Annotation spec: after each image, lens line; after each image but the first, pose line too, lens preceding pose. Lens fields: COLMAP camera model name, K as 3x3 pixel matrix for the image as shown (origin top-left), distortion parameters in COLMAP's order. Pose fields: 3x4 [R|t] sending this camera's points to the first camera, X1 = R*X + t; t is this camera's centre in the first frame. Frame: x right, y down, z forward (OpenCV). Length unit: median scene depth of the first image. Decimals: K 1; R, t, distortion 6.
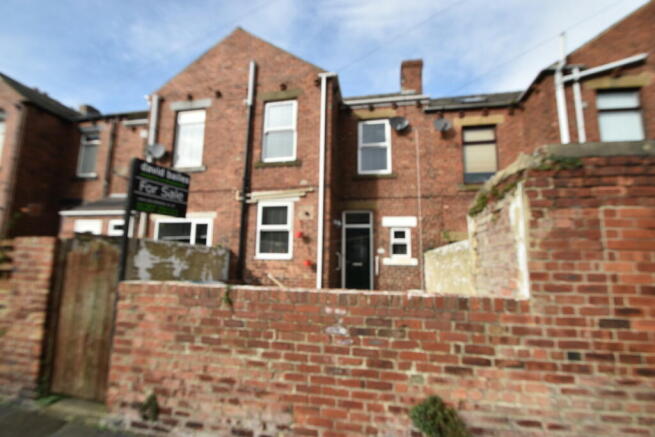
lens RADIAL K [[289.8, 0, 328.8], [0, 289.8, 217.5], [0, 0, 1]] dist [0.014544, -0.000331]
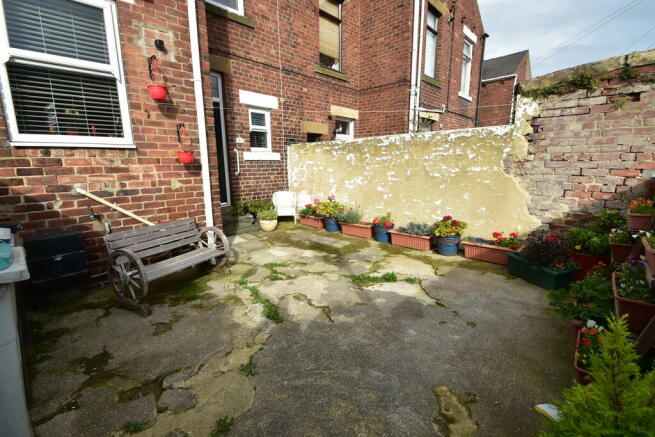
lens RADIAL K [[289.8, 0, 327.7], [0, 289.8, 219.7], [0, 0, 1]] dist [0.014544, -0.000331]
pose [[0.521713, -0.181865, 0.833511, -0.328463], [-0.112887, 0.953706, 0.278749, 0.079315], [-0.845619, -0.239520, 0.477031, 0.454010]]
